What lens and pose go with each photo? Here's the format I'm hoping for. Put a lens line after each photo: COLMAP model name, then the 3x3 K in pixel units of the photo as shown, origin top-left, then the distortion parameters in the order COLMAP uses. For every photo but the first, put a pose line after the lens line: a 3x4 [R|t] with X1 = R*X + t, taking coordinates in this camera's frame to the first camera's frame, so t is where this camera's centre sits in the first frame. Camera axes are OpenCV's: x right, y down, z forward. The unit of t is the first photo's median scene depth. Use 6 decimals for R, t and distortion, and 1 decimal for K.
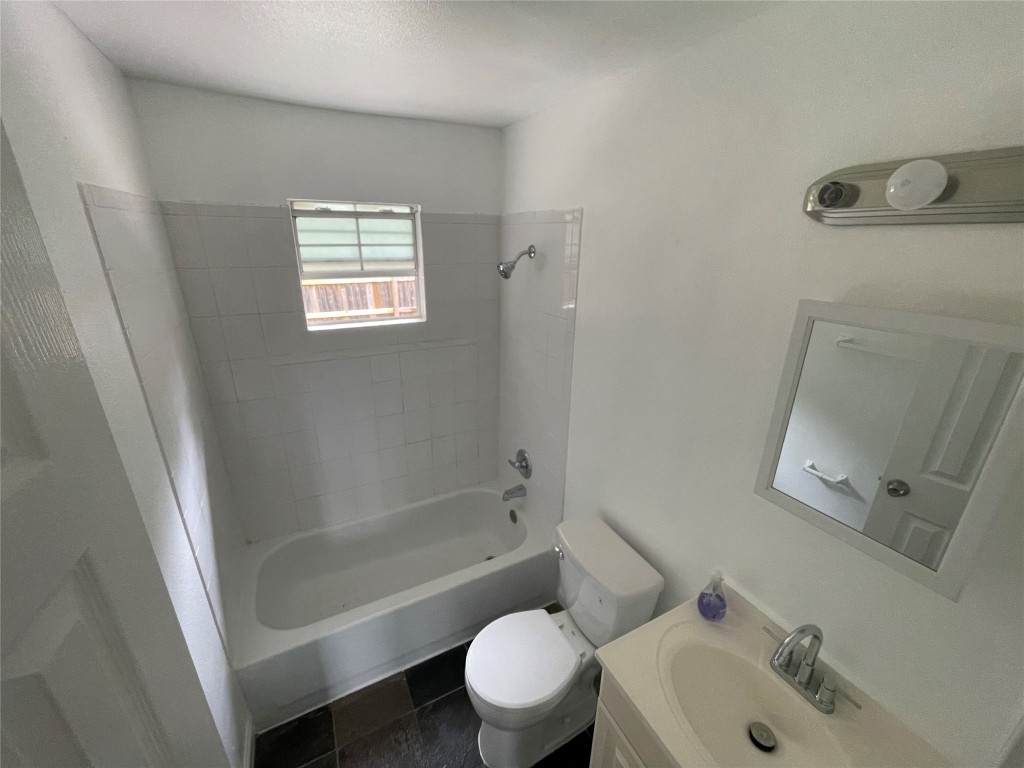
lens RADIAL K [[411.4, 0, 512.8], [0, 411.4, 386.3], [0, 0, 1]] dist [-0.008343, -0.000011]
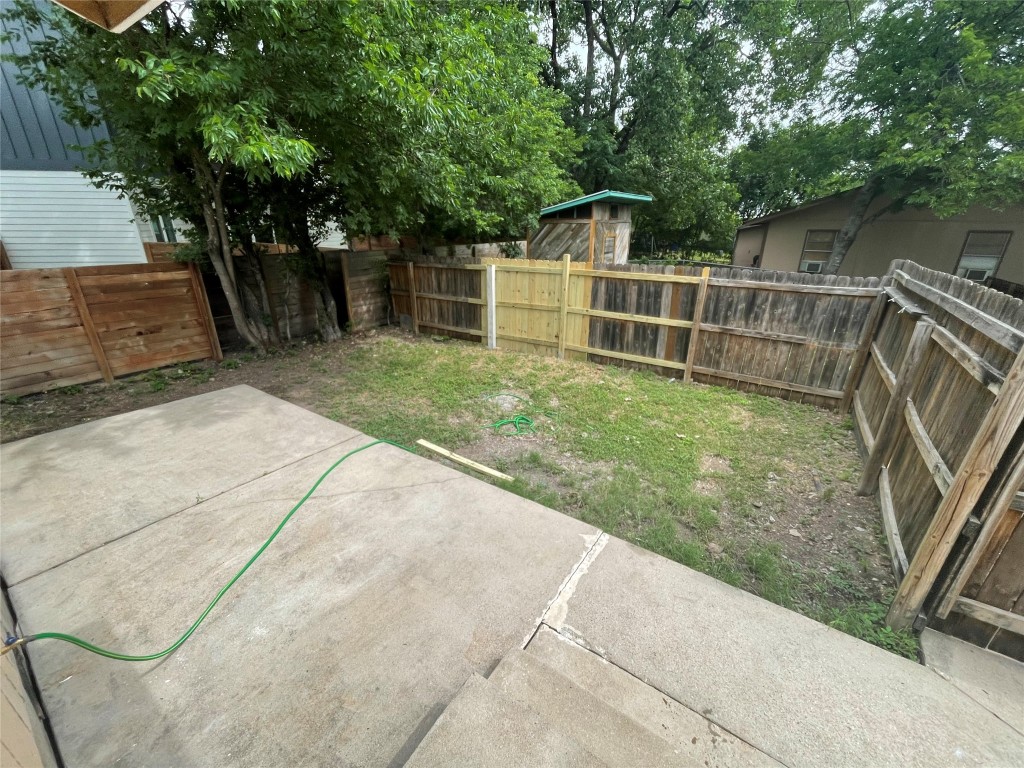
lens RADIAL K [[411.4, 0, 509.2], [0, 411.4, 386.8], [0, 0, 1]] dist [-0.008343, -0.000011]
pose [[0.471141, 0.314299, -0.824162, 0.173382], [-0.293750, 0.936934, 0.189380, -0.133290], [0.831707, 0.152873, 0.533754, 0.404696]]
